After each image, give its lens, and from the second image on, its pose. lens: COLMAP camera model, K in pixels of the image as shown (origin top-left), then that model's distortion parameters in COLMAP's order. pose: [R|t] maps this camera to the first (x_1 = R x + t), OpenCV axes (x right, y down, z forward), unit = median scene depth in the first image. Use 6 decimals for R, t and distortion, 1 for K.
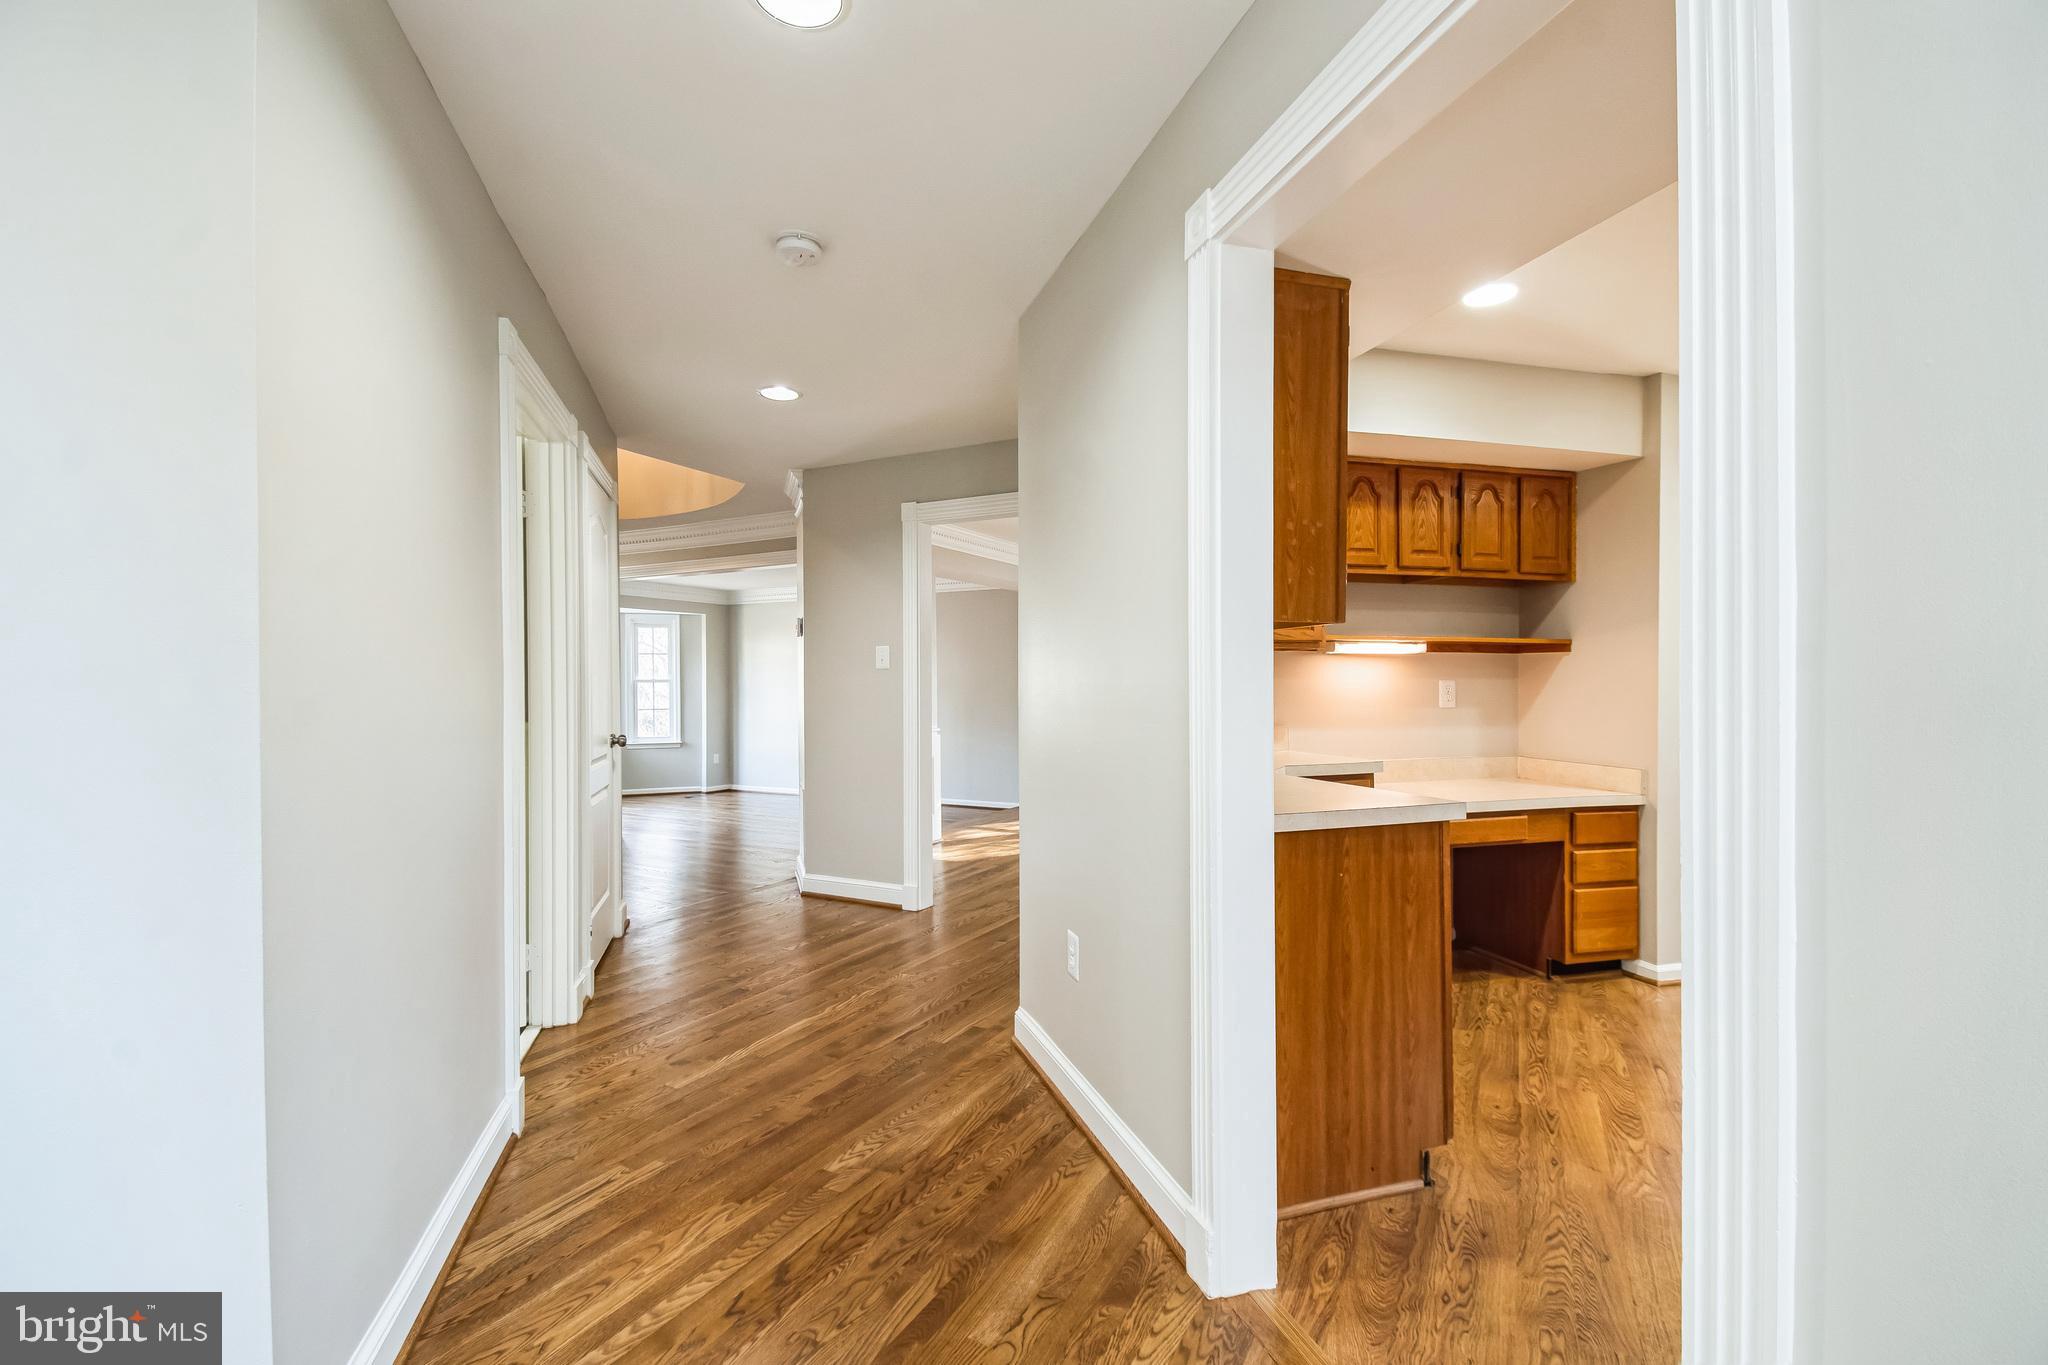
lens RADIAL K [[920.6, 0, 1021.1], [0, 920.6, 666.0], [0, 0, 1]] dist [0.034136, -0.032856]
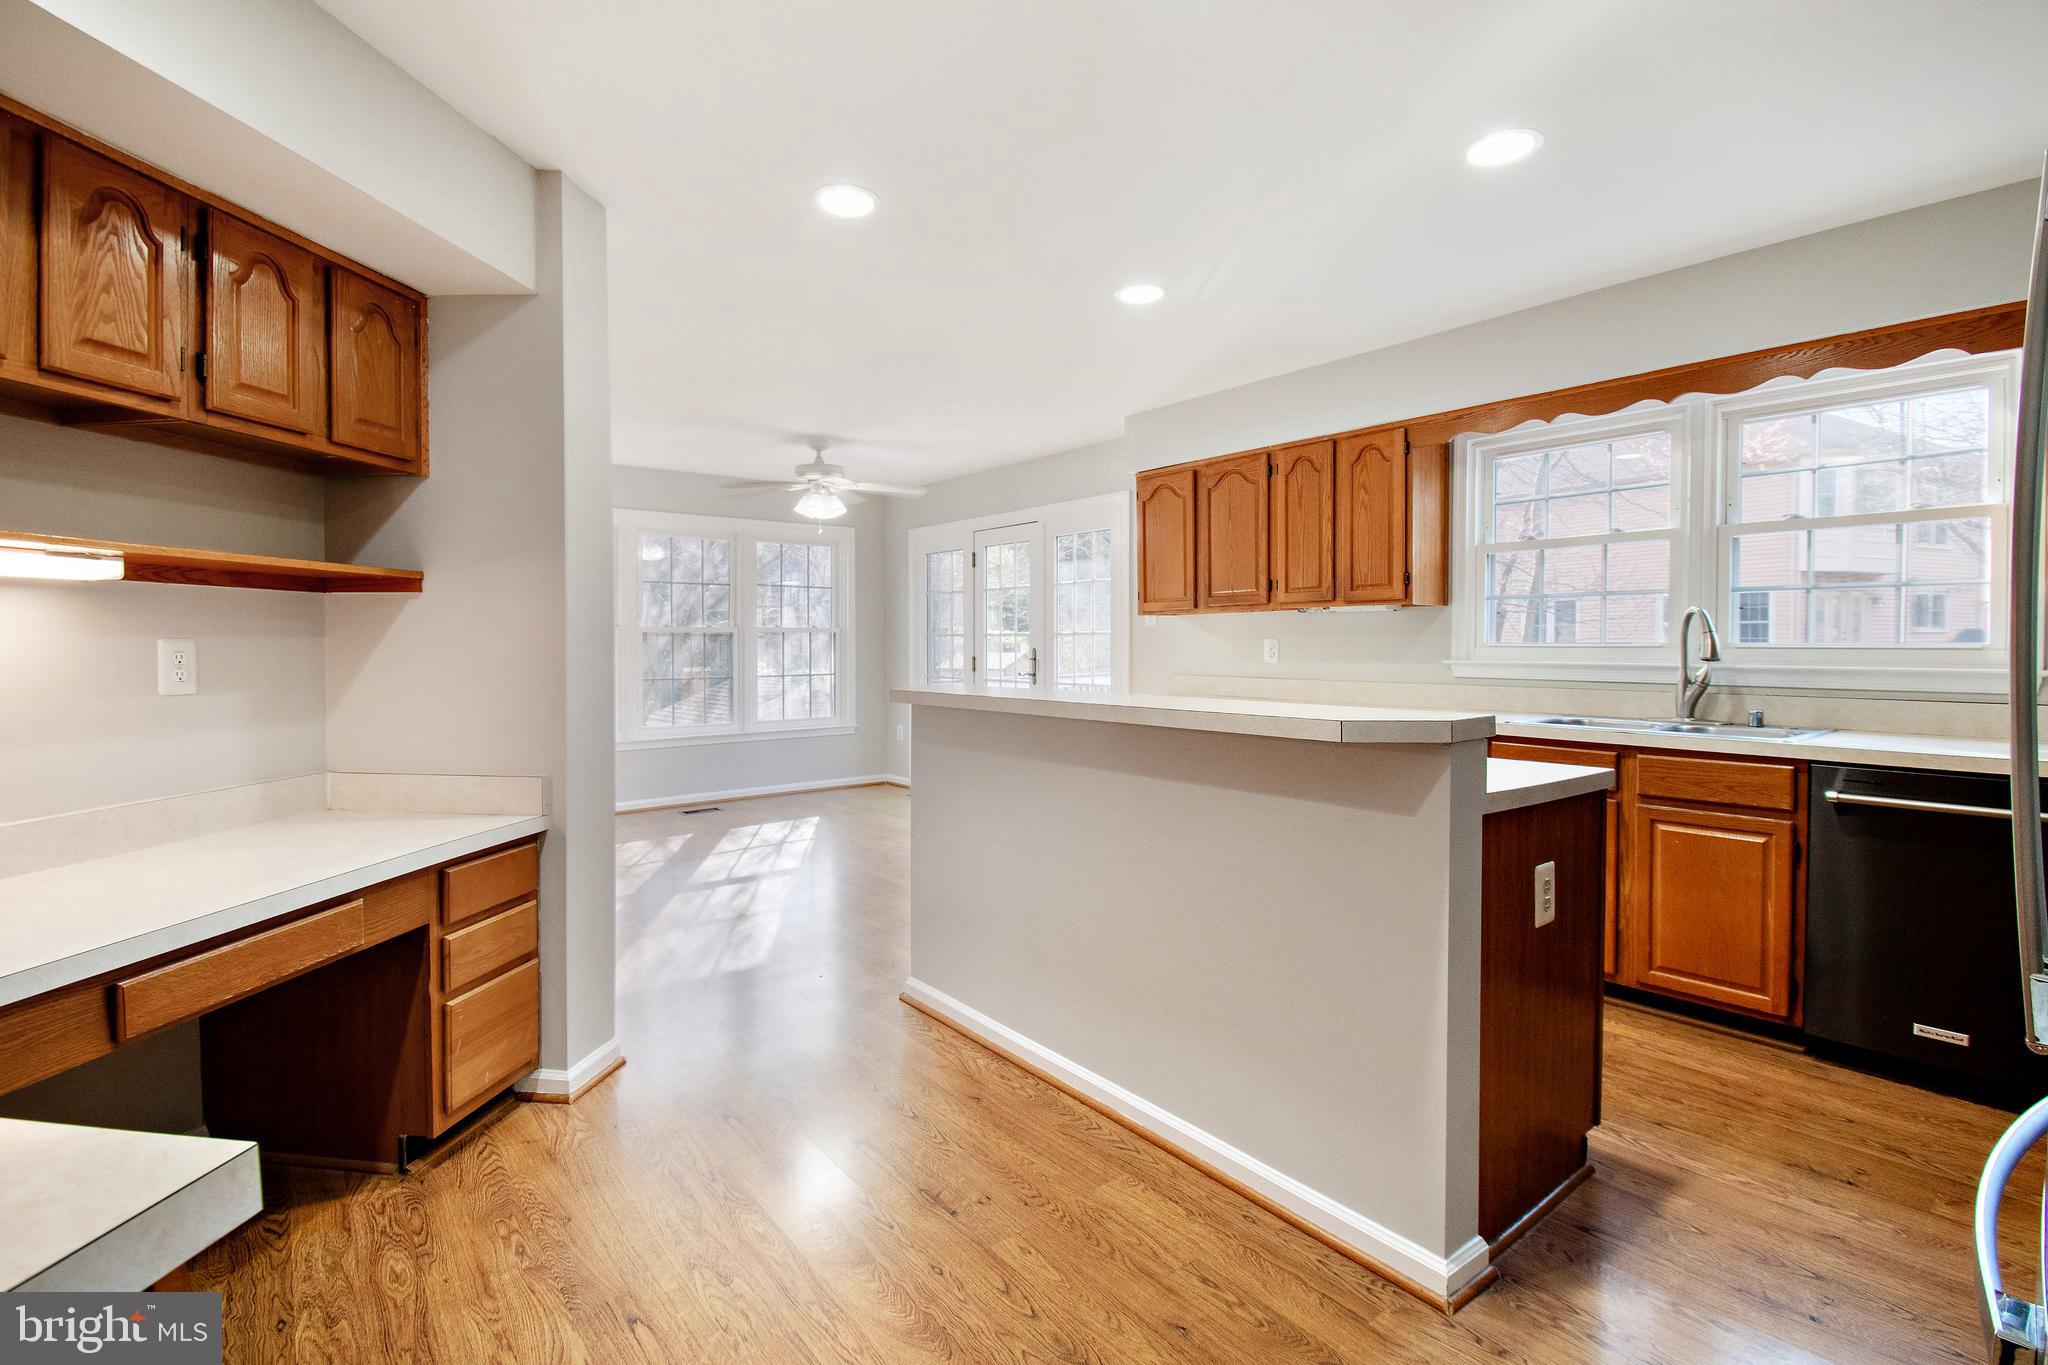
lens RADIAL K [[920.6, 0, 1021.1], [0, 920.6, 666.0], [0, 0, 1]] dist [0.034136, -0.032856]
pose [[0.393016, -0.027652, 0.919116, 0.203935], [-0.015095, 0.999219, 0.036517, 0.005177], [-0.919408, -0.028226, 0.392292, 0.435220]]
